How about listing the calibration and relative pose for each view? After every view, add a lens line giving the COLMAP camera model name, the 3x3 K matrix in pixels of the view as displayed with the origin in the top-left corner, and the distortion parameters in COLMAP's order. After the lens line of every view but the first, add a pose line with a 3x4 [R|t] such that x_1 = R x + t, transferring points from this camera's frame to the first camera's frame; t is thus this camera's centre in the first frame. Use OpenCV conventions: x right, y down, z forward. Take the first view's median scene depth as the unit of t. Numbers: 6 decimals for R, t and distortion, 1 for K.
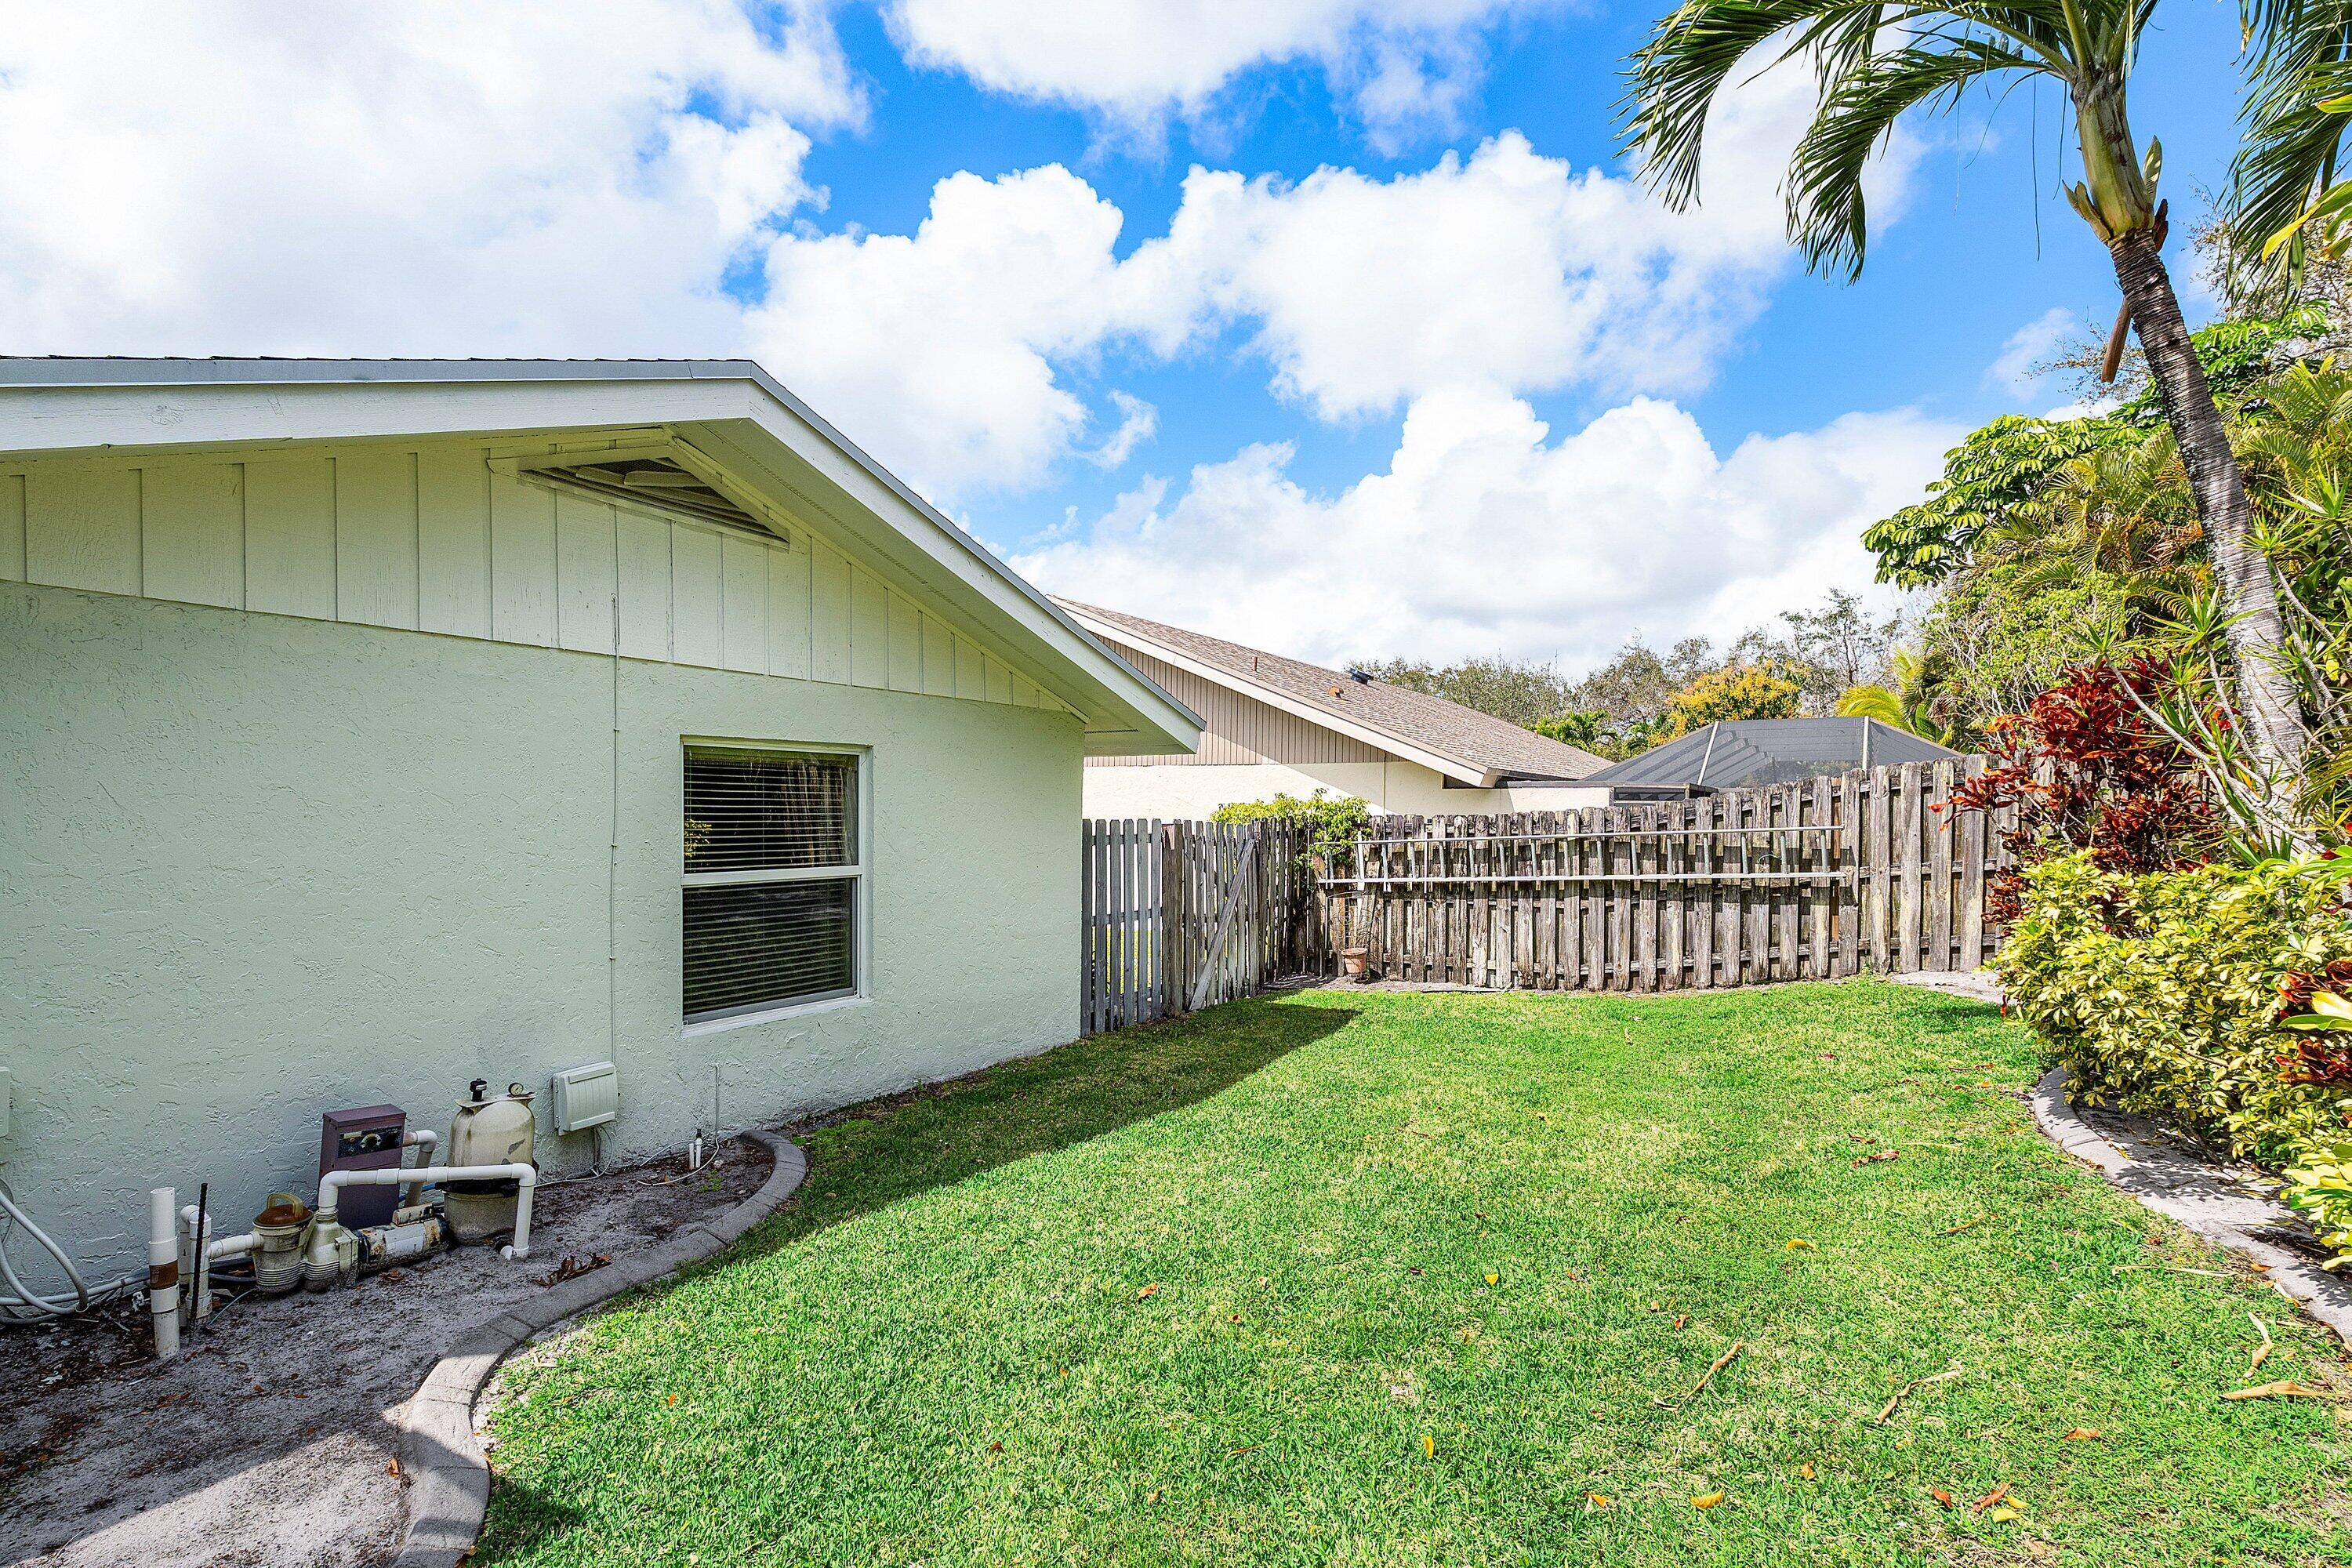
lens RADIAL K [[1115.8, 0, 1176.0], [0, 1115.8, 784.0], [0, 0, 1]] dist [0.010441, -0.000901]
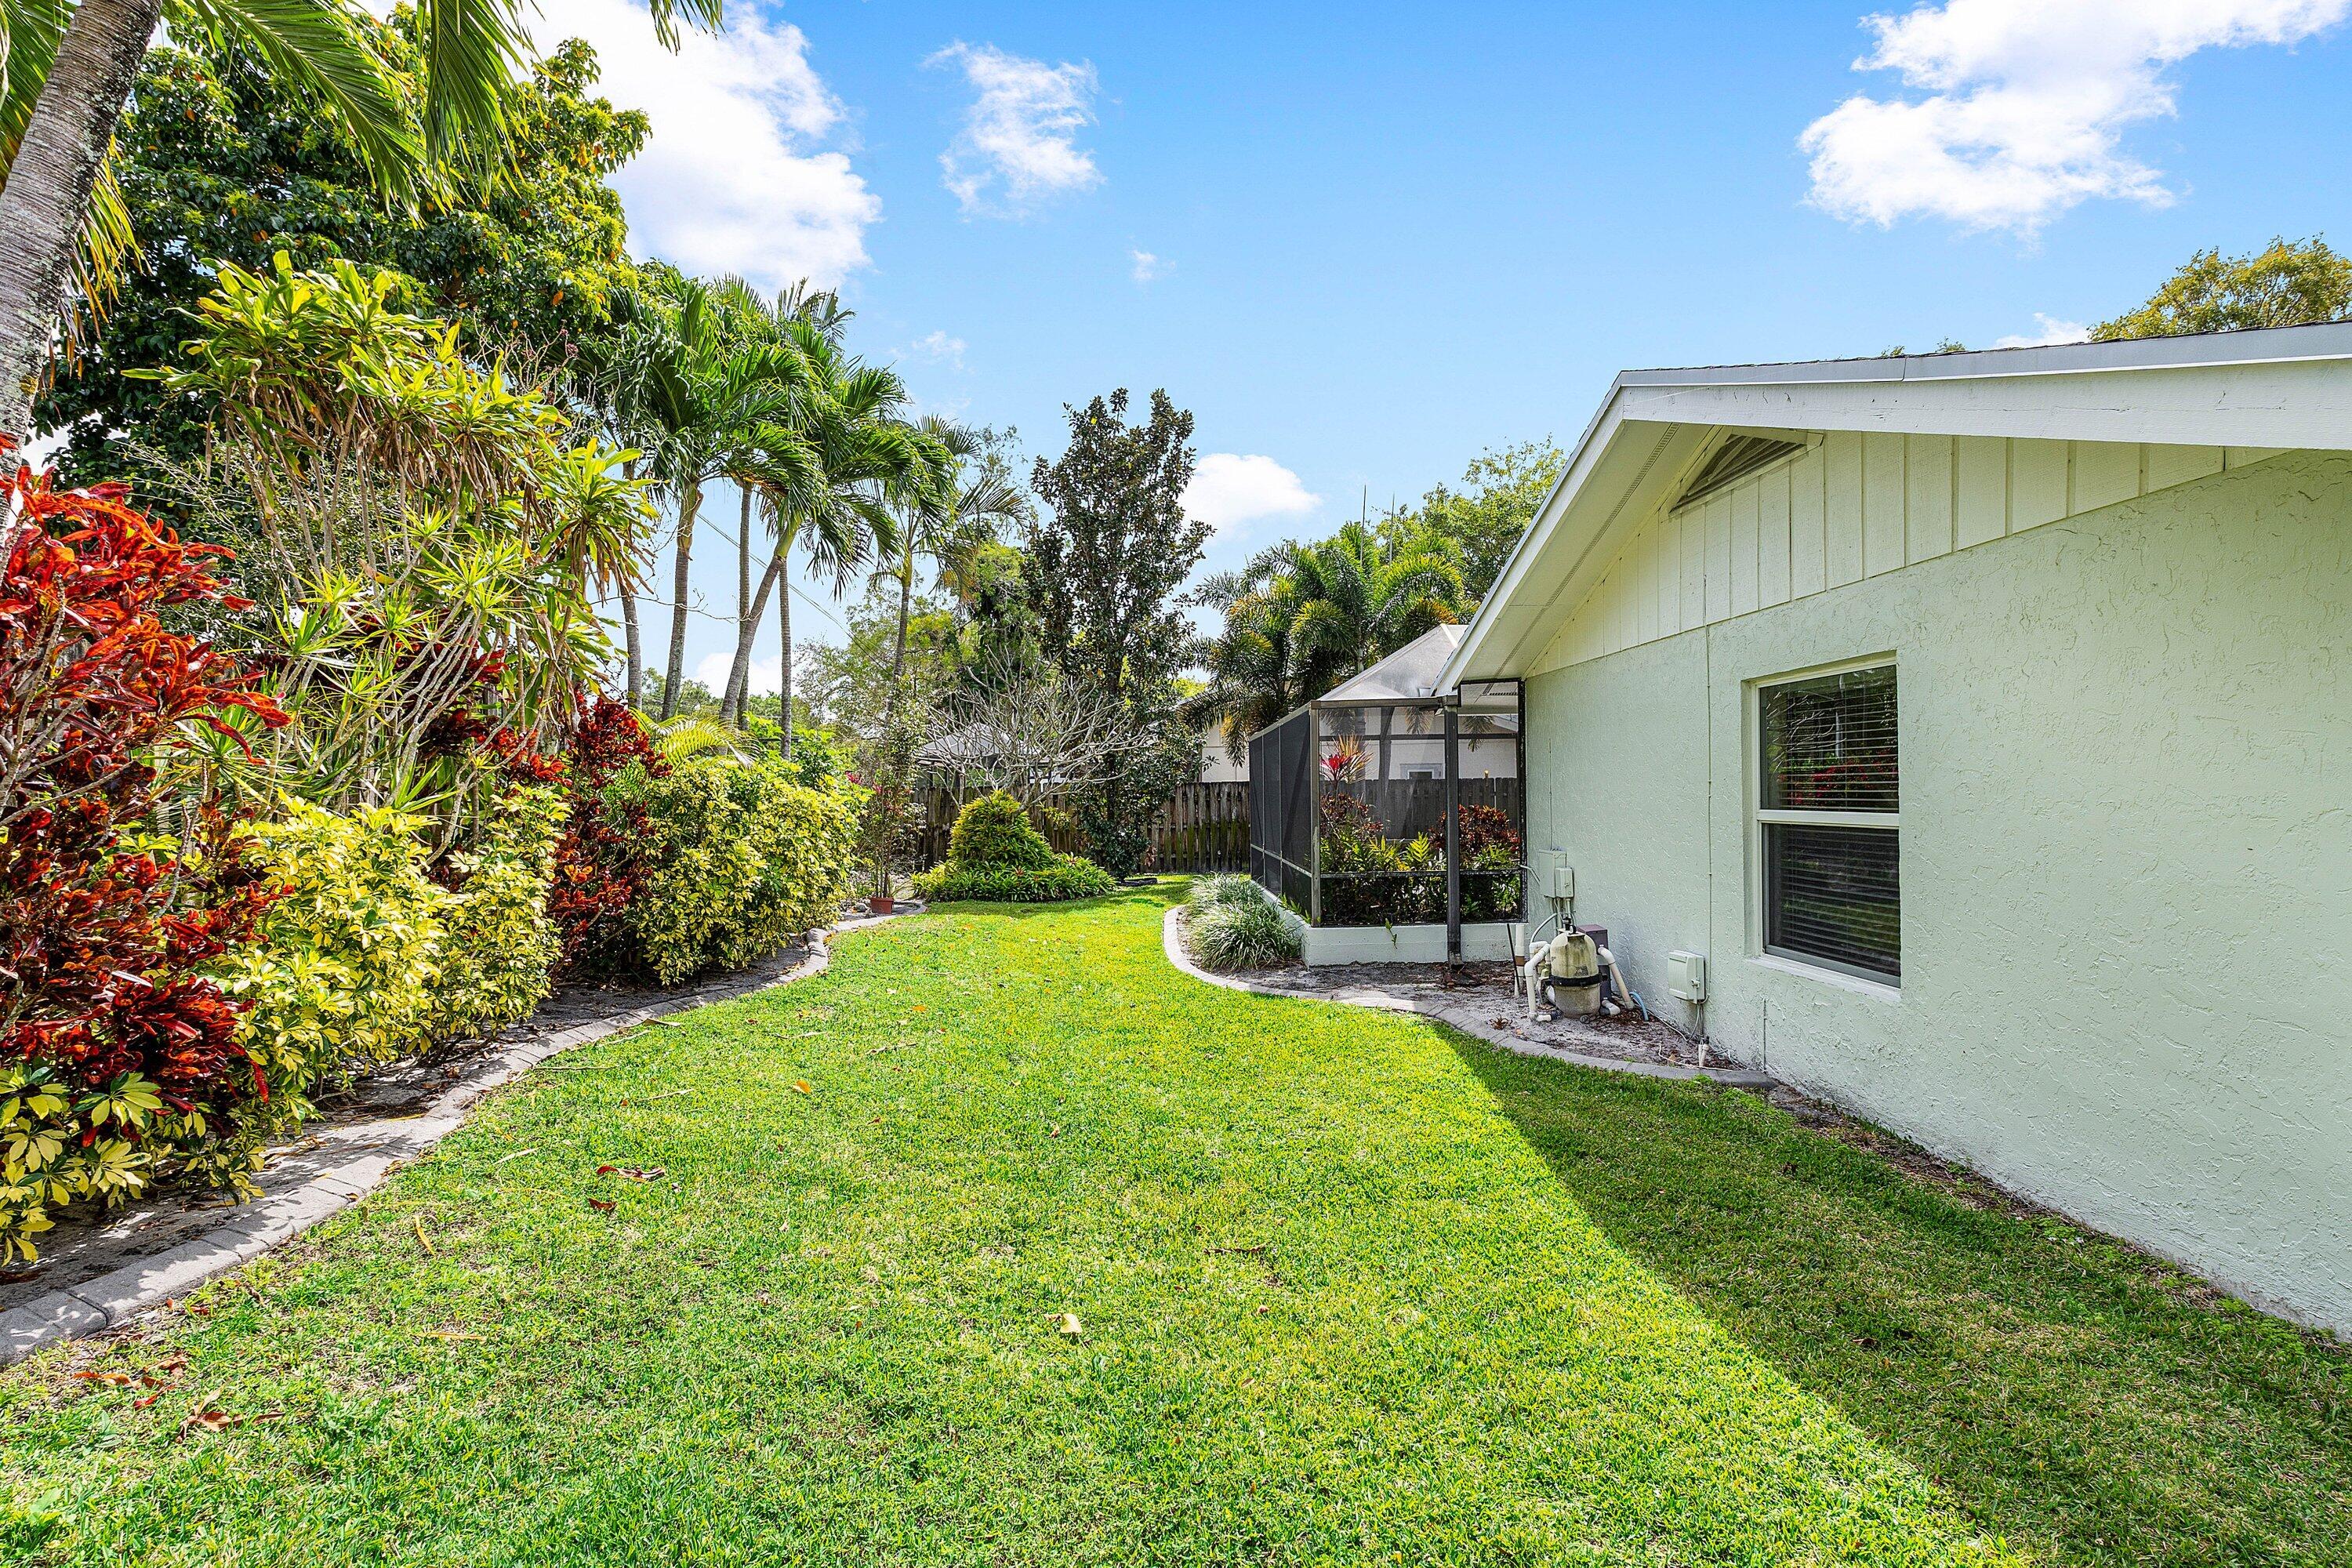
lens RADIAL K [[1115.8, 0, 1176.0], [0, 1115.8, 784.0], [0, 0, 1]] dist [0.010441, -0.000901]
pose [[-0.834544, -0.013446, -0.550777, 0.569018], [0.005250, 0.999463, -0.032356, 0.082717], [0.550916, -0.029894, -0.834025, 1.486927]]
